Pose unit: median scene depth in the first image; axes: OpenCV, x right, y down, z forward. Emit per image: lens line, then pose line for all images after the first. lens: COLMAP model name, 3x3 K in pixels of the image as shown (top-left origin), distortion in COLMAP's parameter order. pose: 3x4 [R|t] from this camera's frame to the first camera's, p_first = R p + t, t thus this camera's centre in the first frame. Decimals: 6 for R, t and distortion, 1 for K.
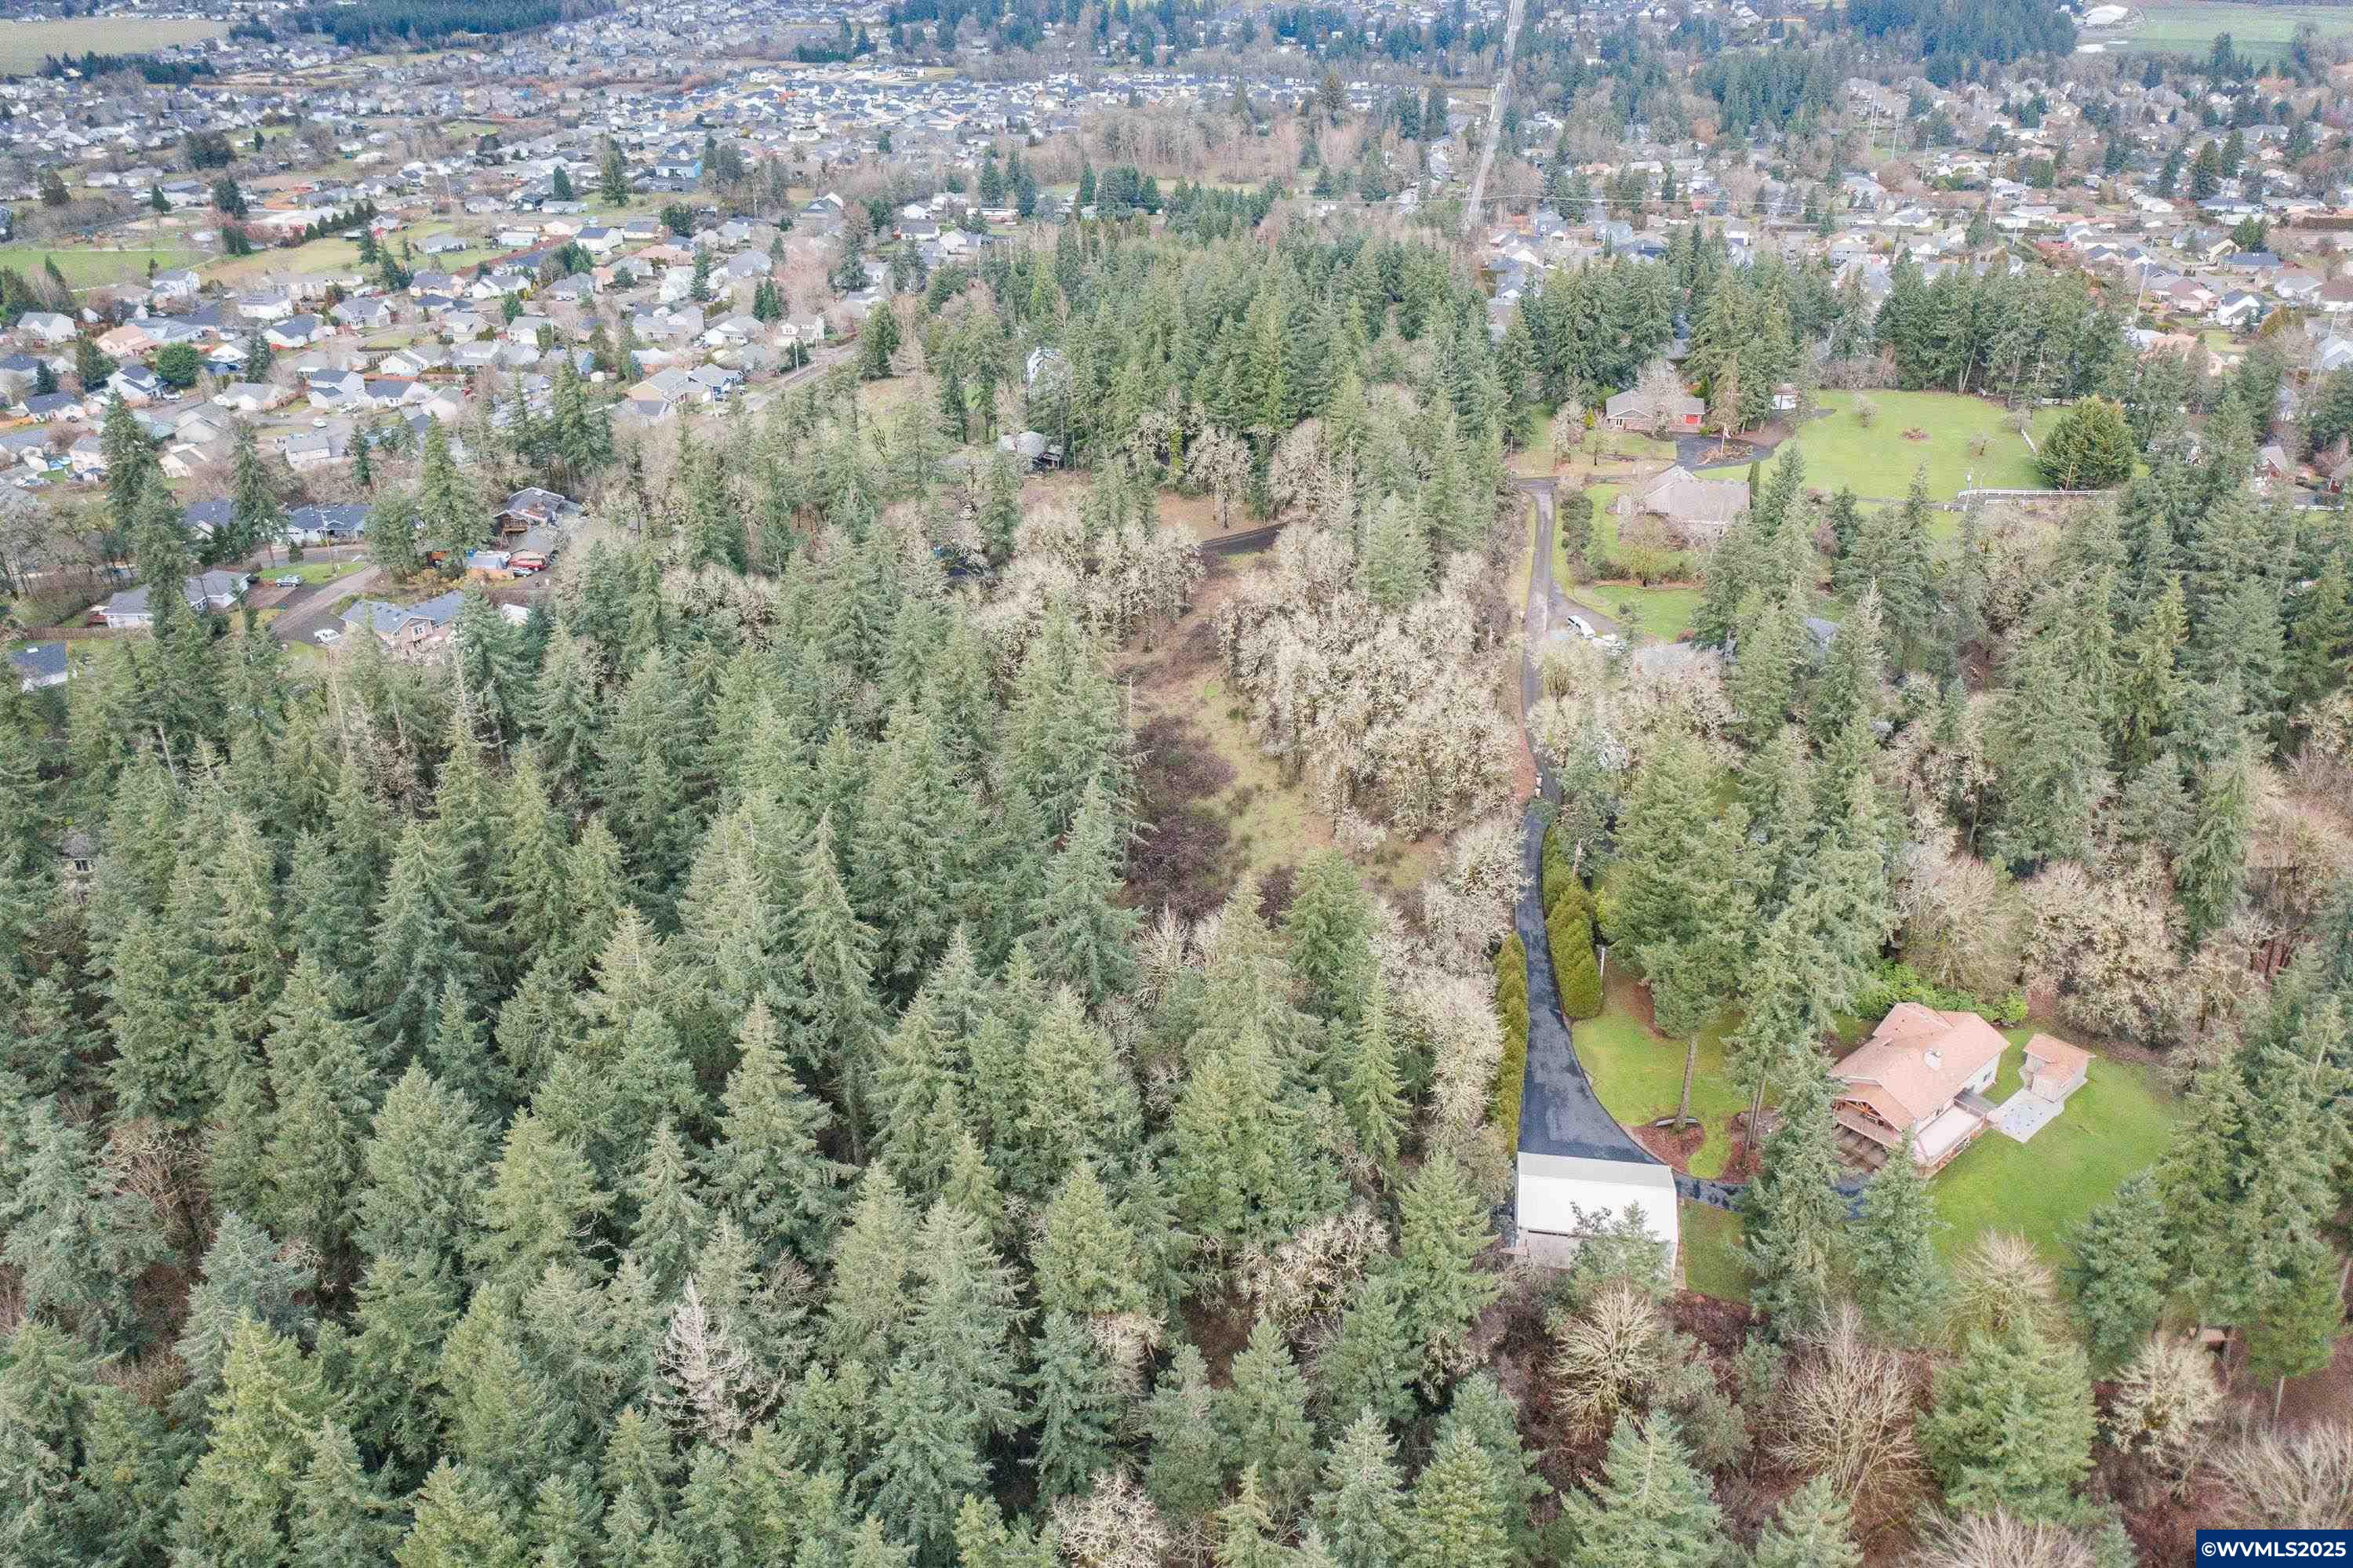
lens RADIAL K [[1883.7, 0, 1173.7], [0, 1883.7, 771.6], [0, 0, 1]] dist [-0.006332, 0.006224]
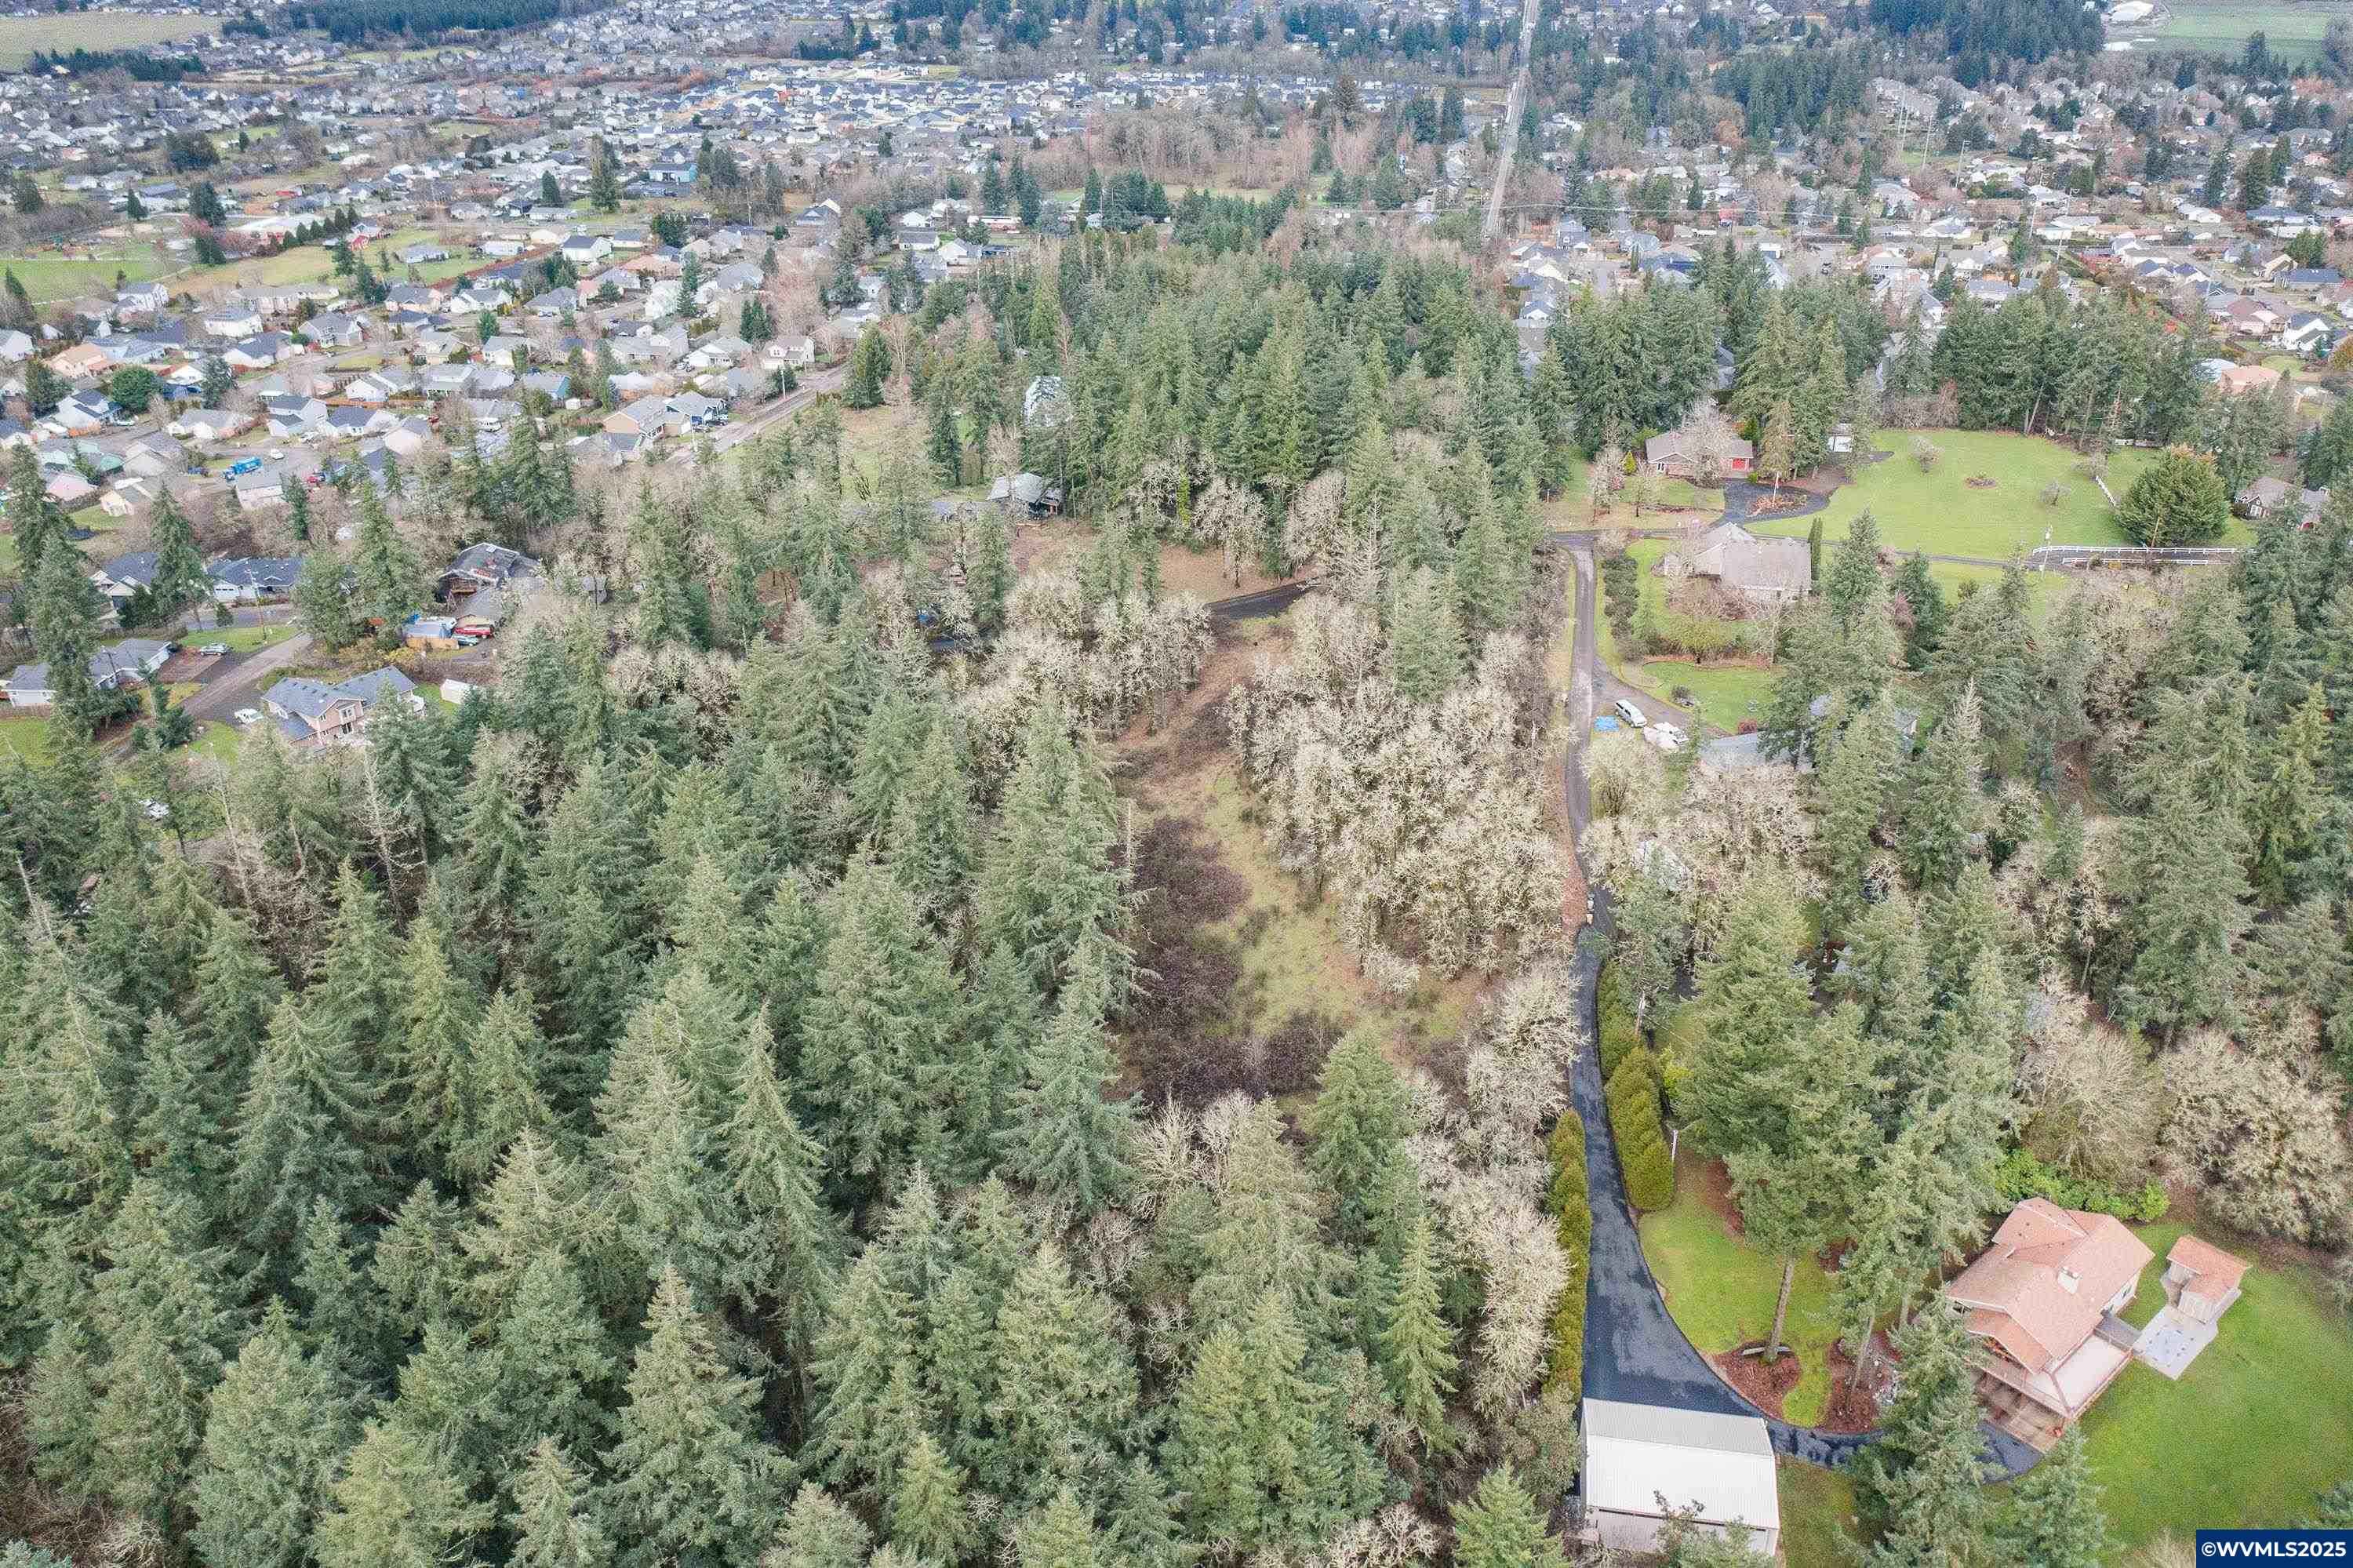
lens RADIAL K [[1883.7, 0, 1174.7], [0, 1883.7, 774.4], [0, 0, 1]] dist [-0.006332, 0.006224]
pose [[0.999991, 0.002642, -0.003419, 0.000585], [-0.002625, 0.999985, 0.004859, -0.043798], [0.003432, -0.004850, 0.999982, 0.081447]]
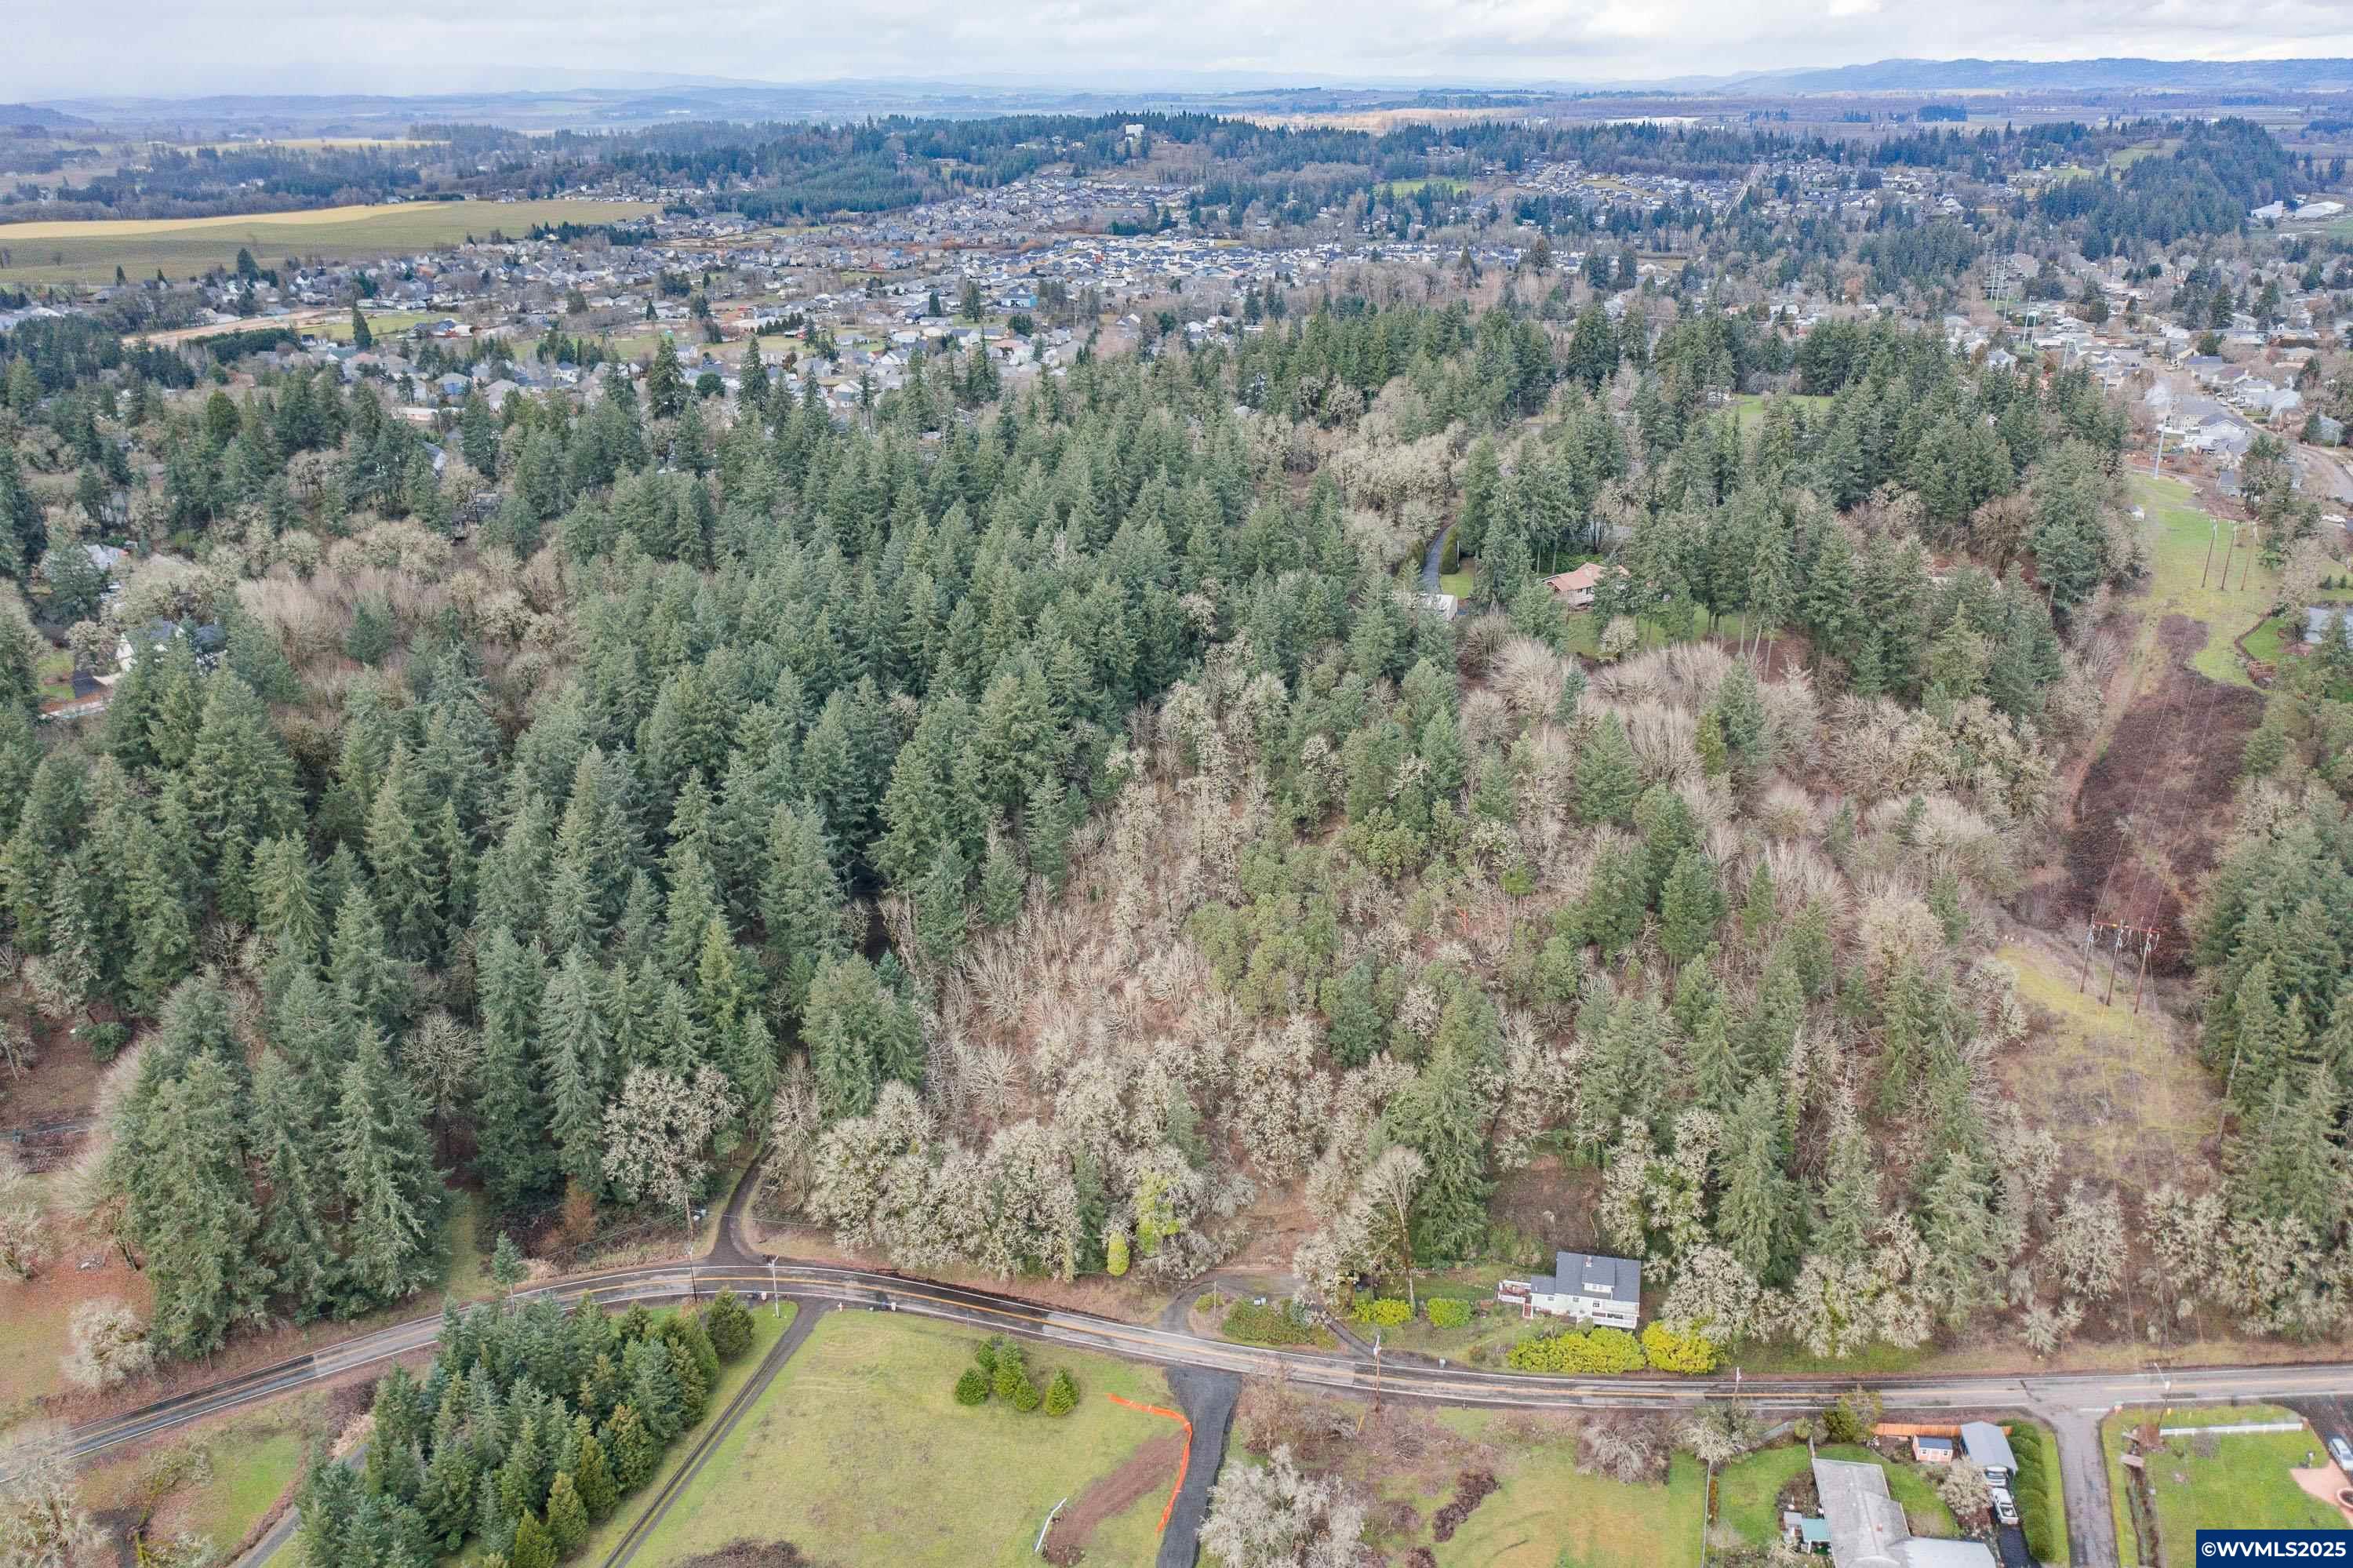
lens RADIAL K [[1883.7, 0, 1173.7], [0, 1883.7, 789.6], [0, 0, 1]] dist [-0.006332, 0.006224]
pose [[0.988490, 0.049347, -0.143013, 0.136609], [-0.061905, 0.994479, -0.084732, 0.350337], [0.138042, 0.092610, 0.986087, -0.700232]]
